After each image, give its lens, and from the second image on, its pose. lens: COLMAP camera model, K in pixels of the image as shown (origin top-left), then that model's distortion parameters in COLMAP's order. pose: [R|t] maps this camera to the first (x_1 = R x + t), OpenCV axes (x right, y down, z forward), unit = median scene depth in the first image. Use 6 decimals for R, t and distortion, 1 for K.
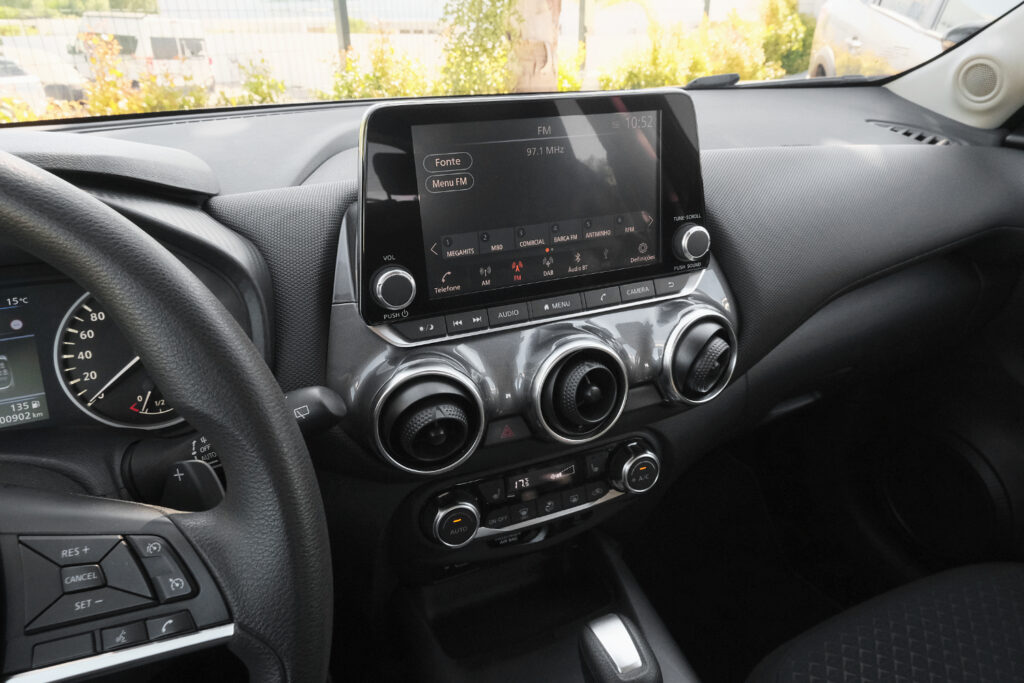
lens RADIAL K [[651.3, 0, 512.0], [0, 651.3, 341.5], [0, 0, 1]] dist [-0.001904, 0.005401]
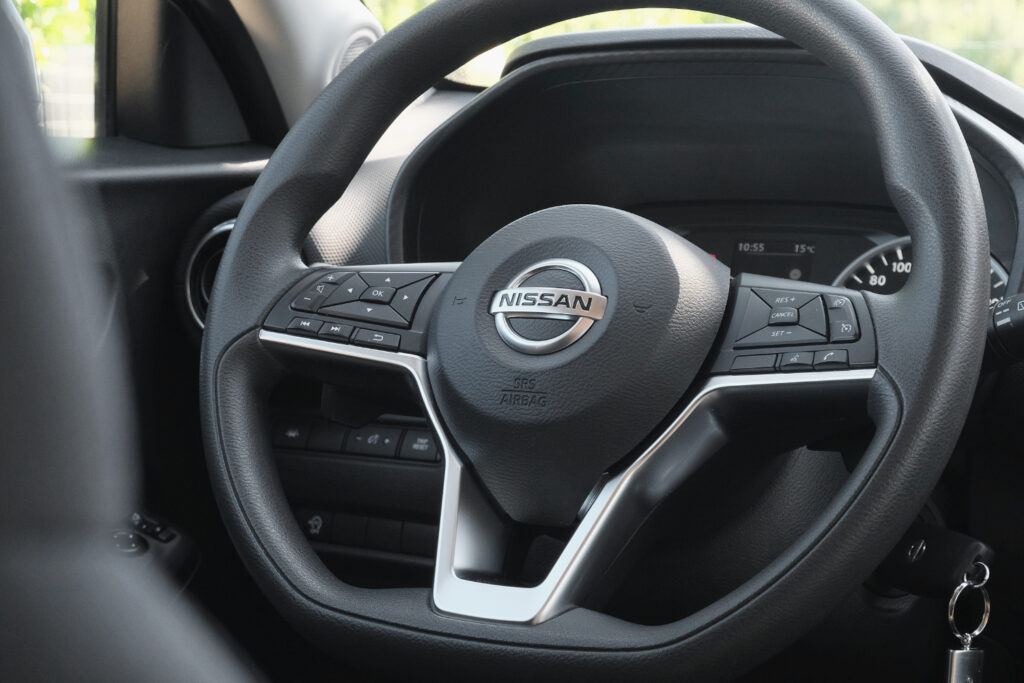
lens RADIAL K [[1937.7, 0, 512.0], [0, 1937.7, 341.5], [0, 0, 1]] dist [-0.054383, -0.059394]
pose [[0.673323, 0.096677, -0.733000, 0.796811], [-0.334123, 0.924190, -0.185027, 0.616843], [0.659543, 0.369495, 0.654581, -0.805282]]
